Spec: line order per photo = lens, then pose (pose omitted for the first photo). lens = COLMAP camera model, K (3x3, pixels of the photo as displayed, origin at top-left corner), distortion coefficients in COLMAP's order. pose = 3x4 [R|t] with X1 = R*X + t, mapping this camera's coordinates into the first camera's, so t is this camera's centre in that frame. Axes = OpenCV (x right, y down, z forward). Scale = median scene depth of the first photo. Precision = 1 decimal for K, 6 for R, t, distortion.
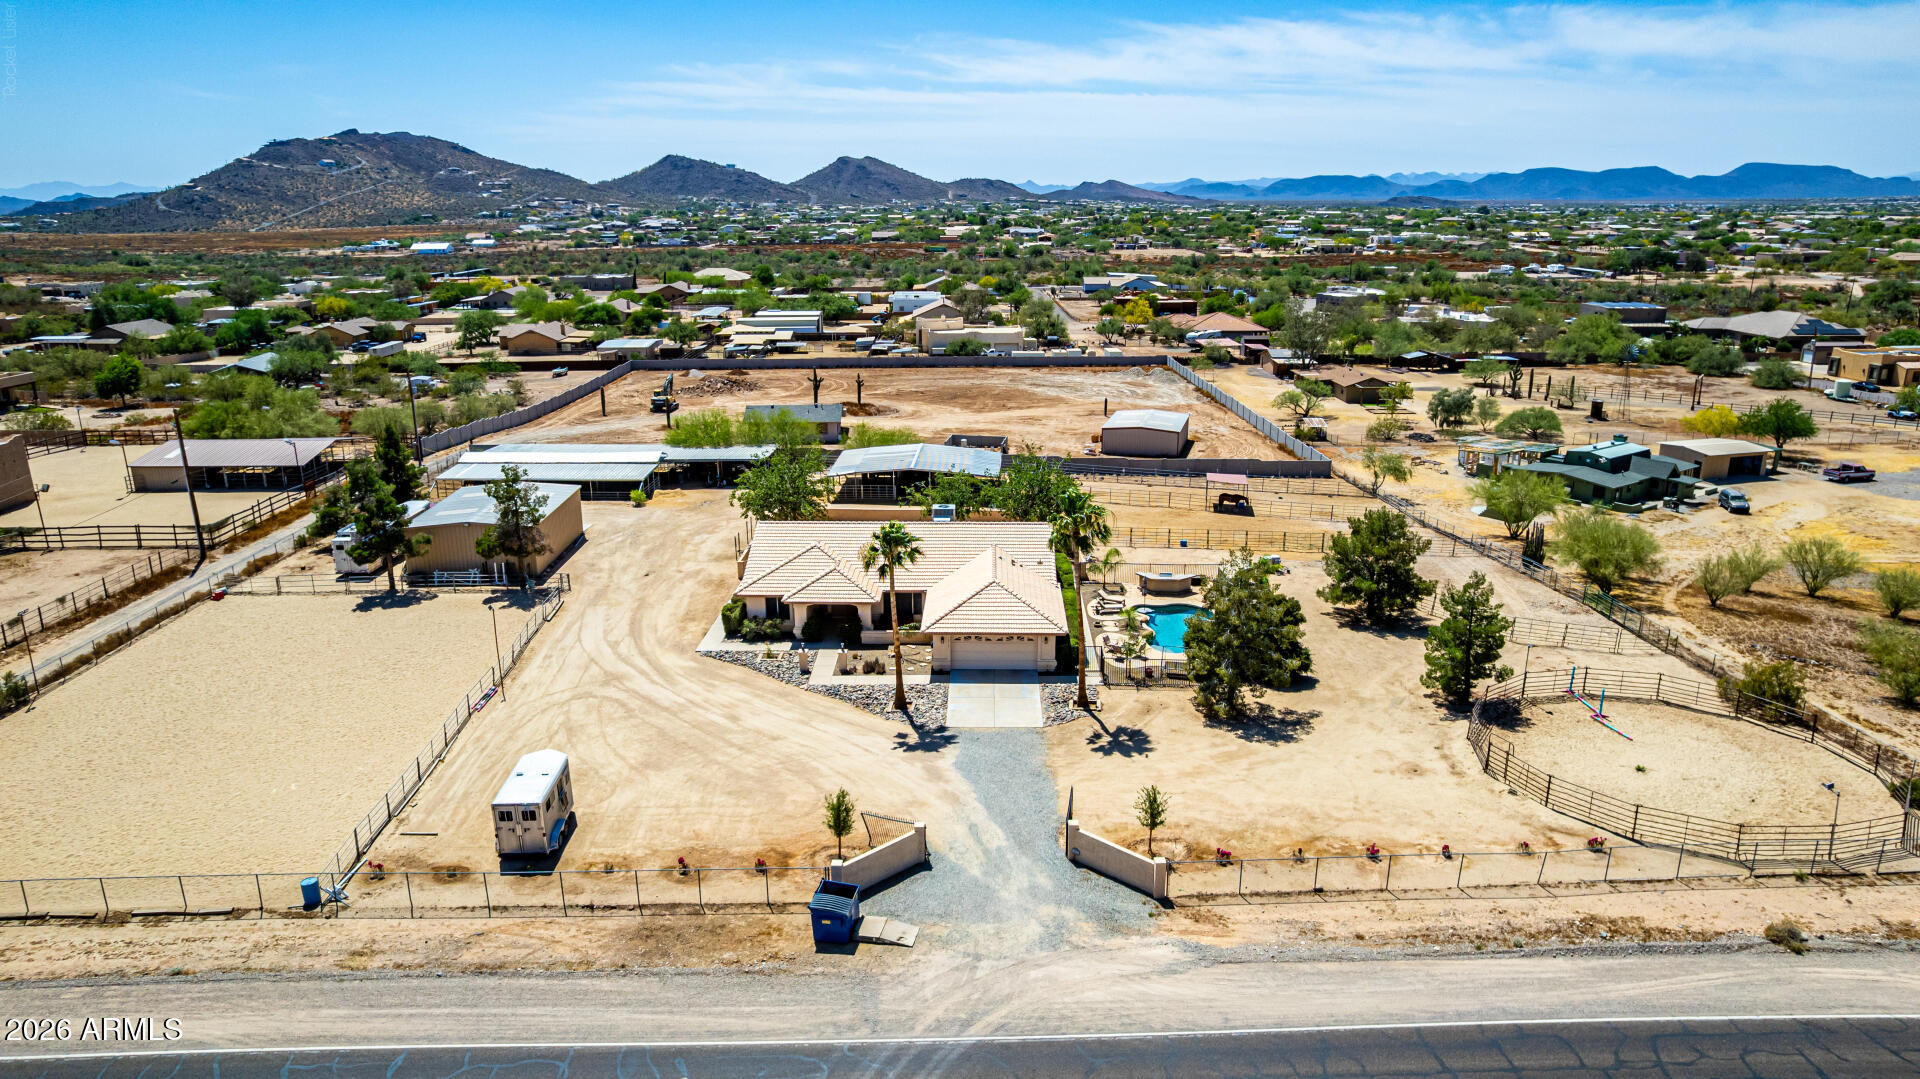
lens RADIAL K [[1226.2, 0, 972.1], [0, 1226.2, 538.4], [0, 0, 1]] dist [-0.078377, 0.071075]
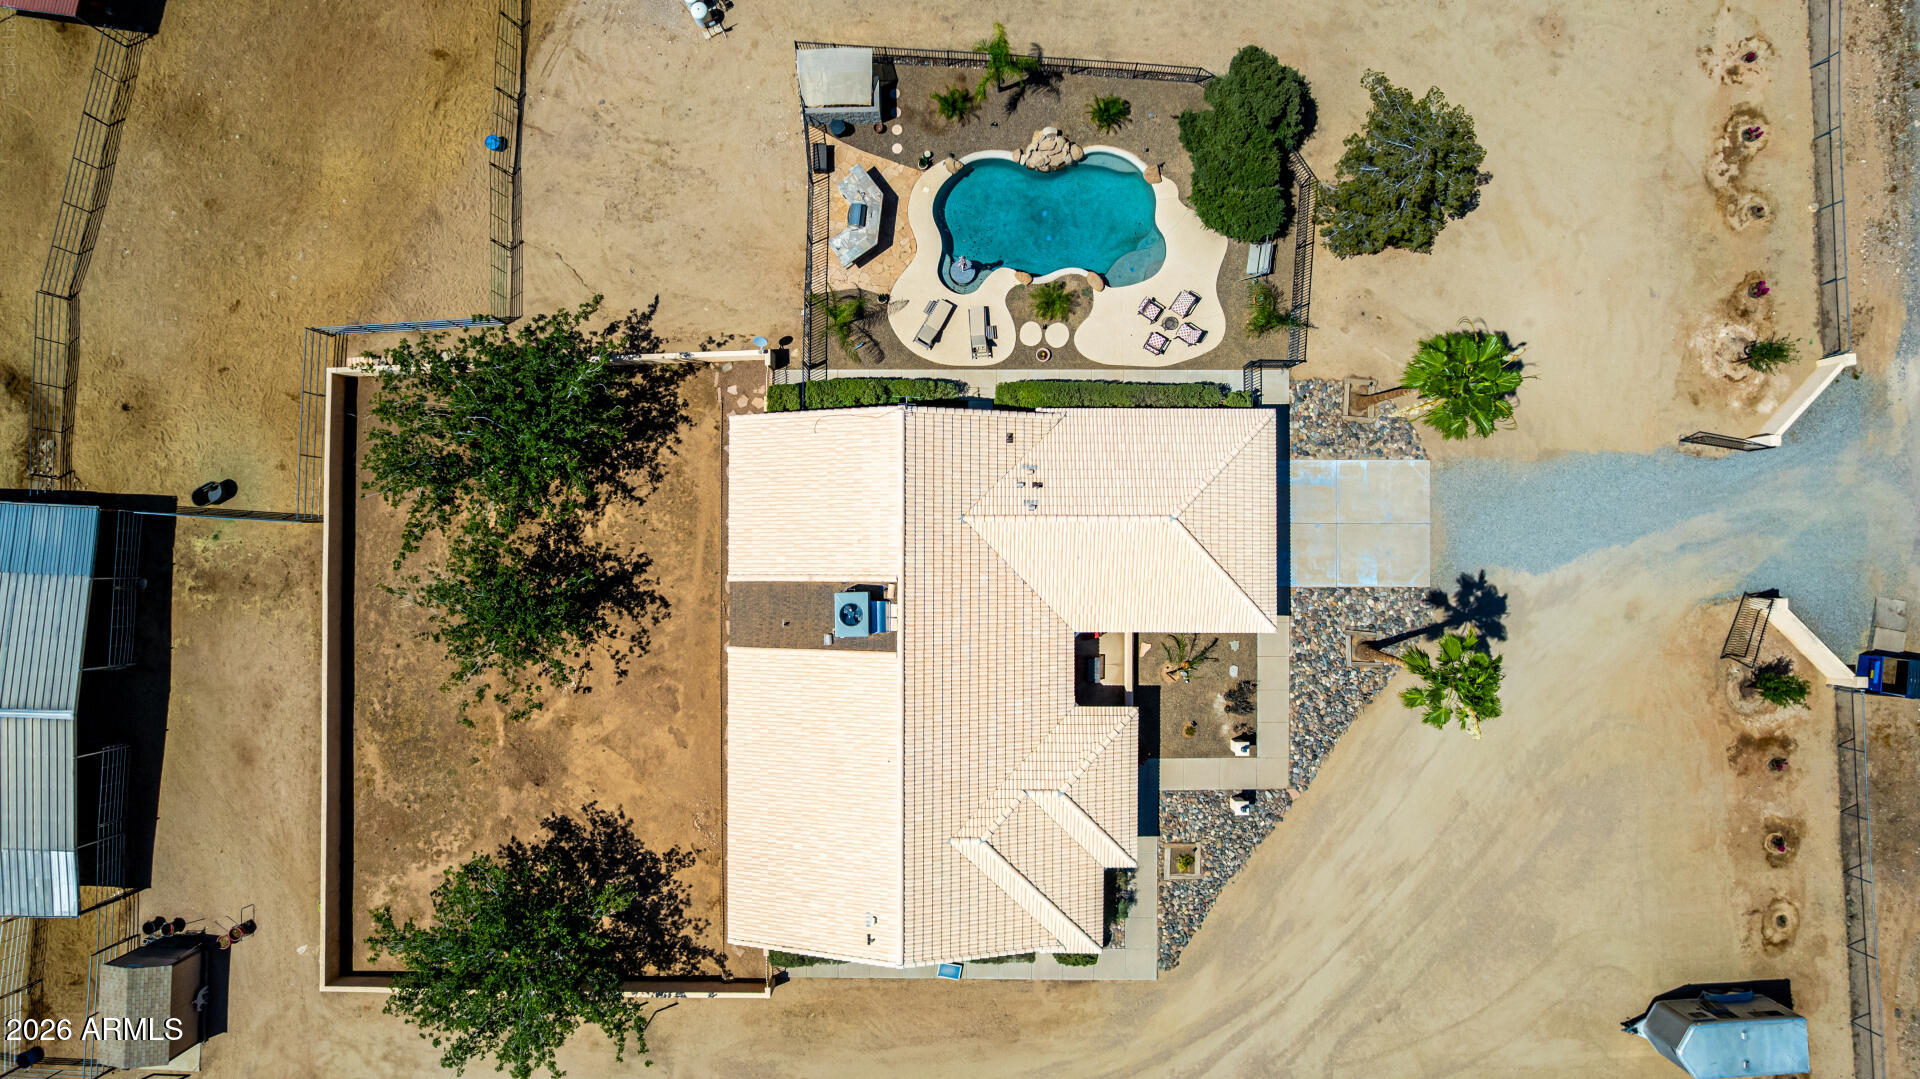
lens RADIAL K [[1226.2, 0, 972.1], [0, 1226.2, 538.4], [0, 0, 1]] dist [-0.078377, 0.071075]
pose [[-0.013519, -0.999760, 0.017256, 0.000383], [0.275975, 0.012857, 0.961079, -0.159060], [-0.961070, 0.017755, 0.275735, 0.257981]]
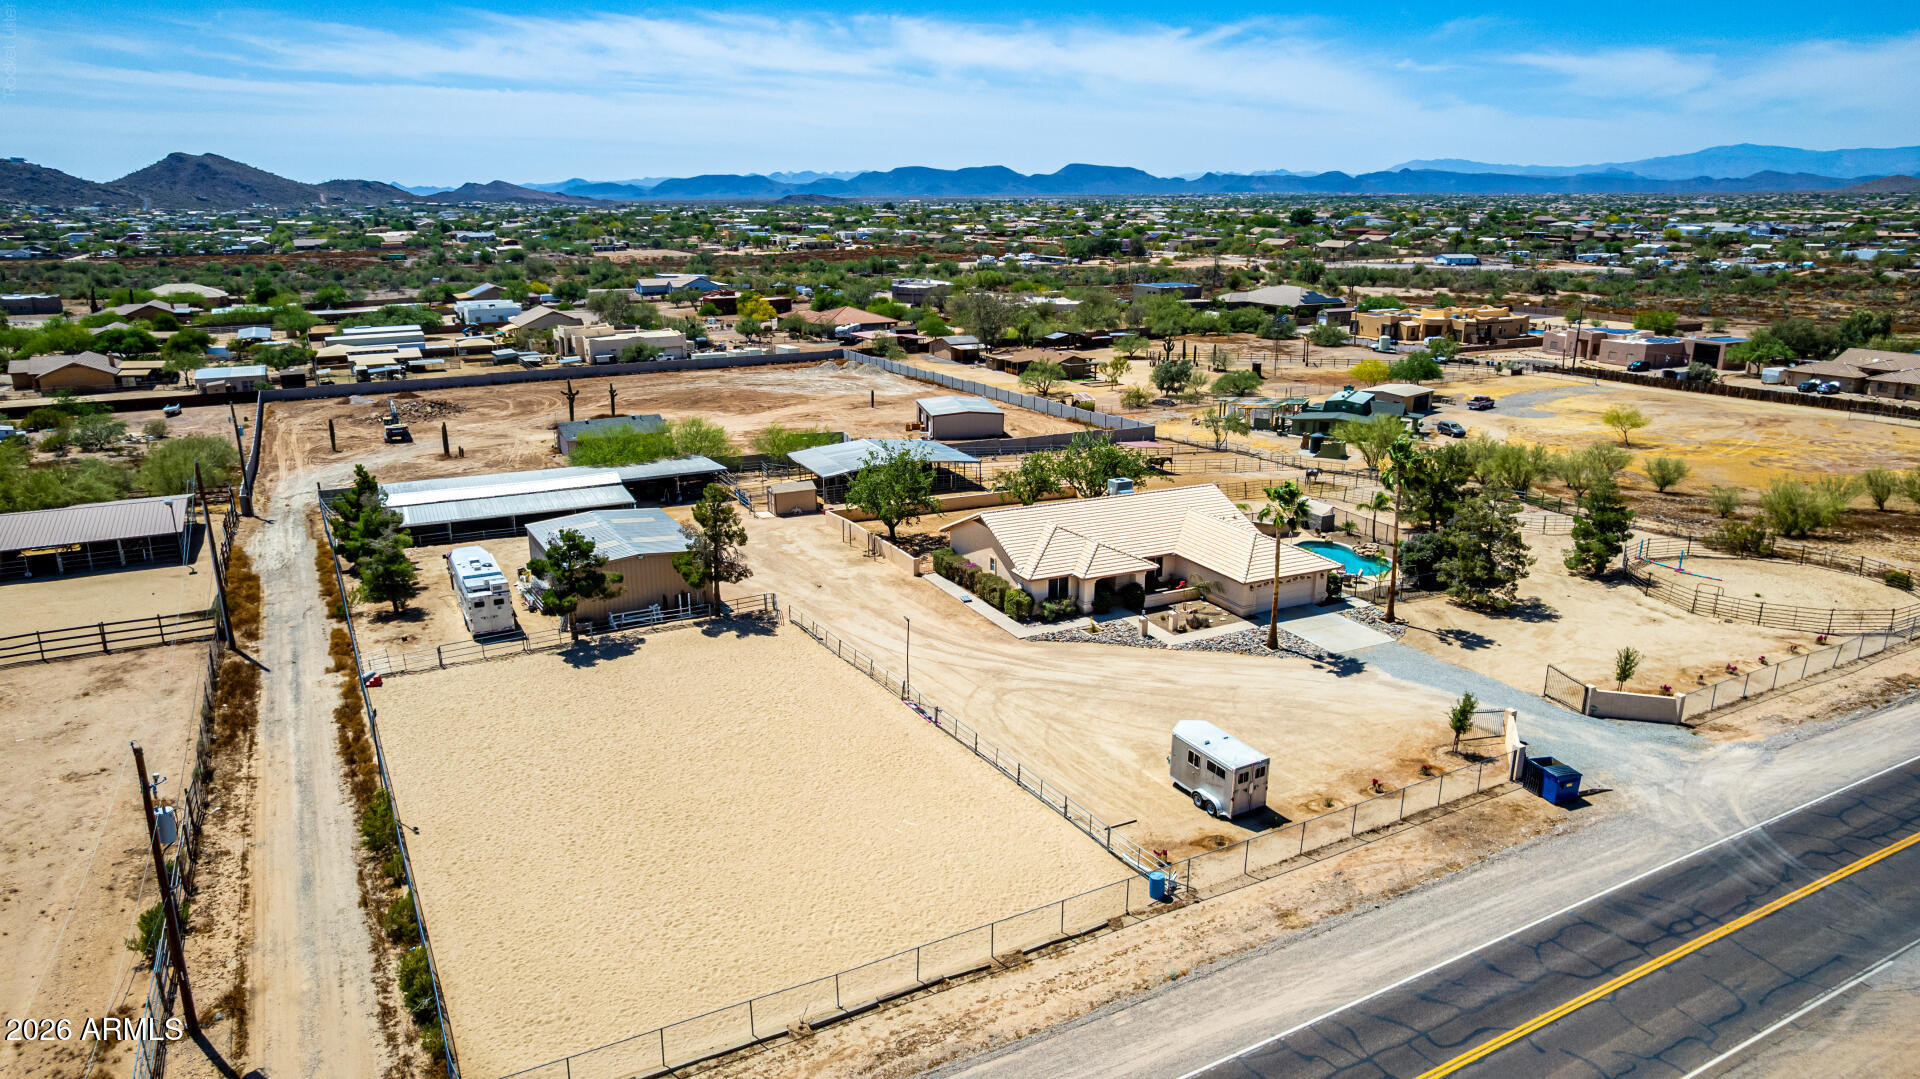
lens RADIAL K [[1226.2, 0, 972.1], [0, 1226.2, 538.4], [0, 0, 1]] dist [-0.078377, 0.071075]
pose [[0.888910, -0.122132, 0.441501, -0.198641], [0.121879, 0.992119, 0.029061, -0.007128], [-0.441571, 0.027977, 0.896790, 0.028019]]
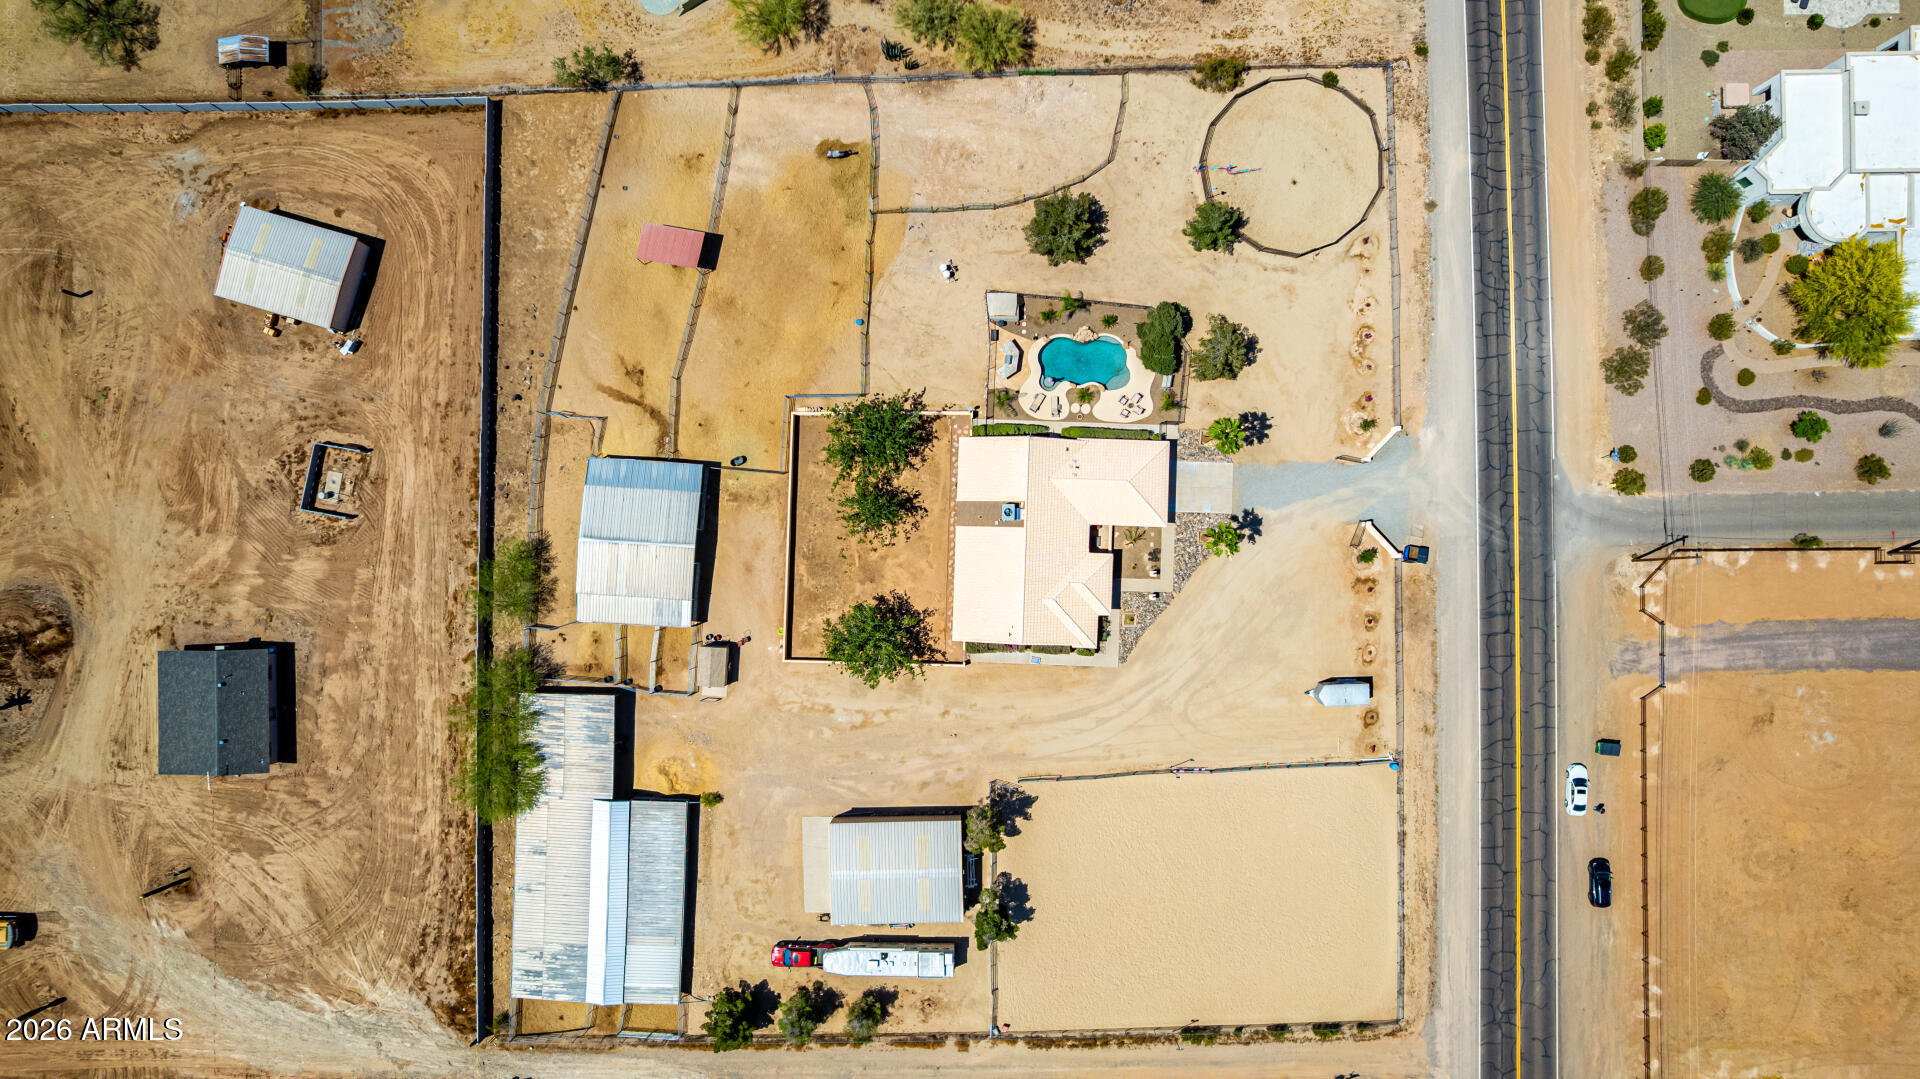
lens RADIAL K [[1226.2, 0, 972.1], [0, 1226.2, 538.4], [0, 0, 1]] dist [-0.078377, 0.071075]
pose [[0.017273, -0.999669, 0.019075, -0.024736], [0.278502, 0.023134, 0.960157, -0.435785], [-0.960280, -0.011273, 0.278809, 0.207287]]
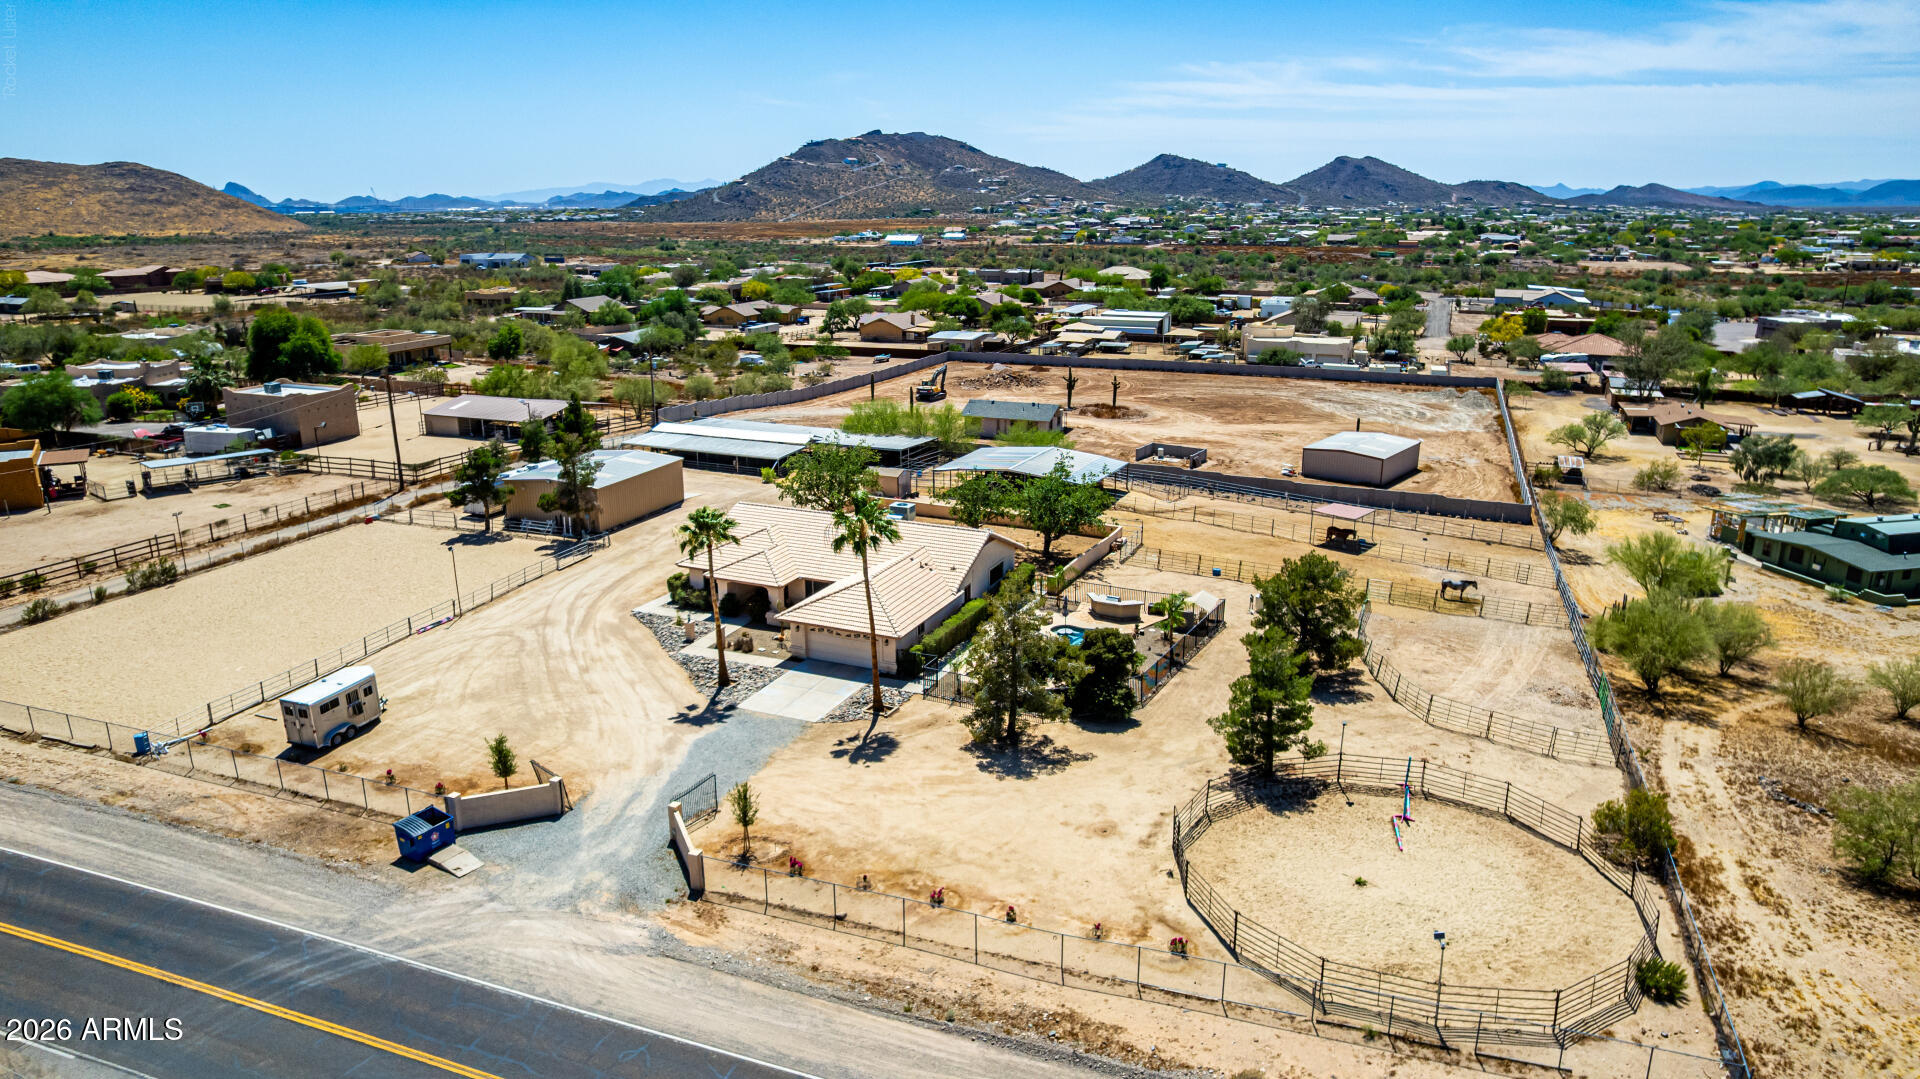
lens RADIAL K [[1226.2, 0, 972.1], [0, 1226.2, 538.4], [0, 0, 1]] dist [-0.078377, 0.071075]
pose [[0.923884, 0.106240, -0.367629, 0.130397], [-0.106024, 0.994145, 0.020845, -0.008176], [0.367692, 0.019719, 0.929739, 0.022892]]
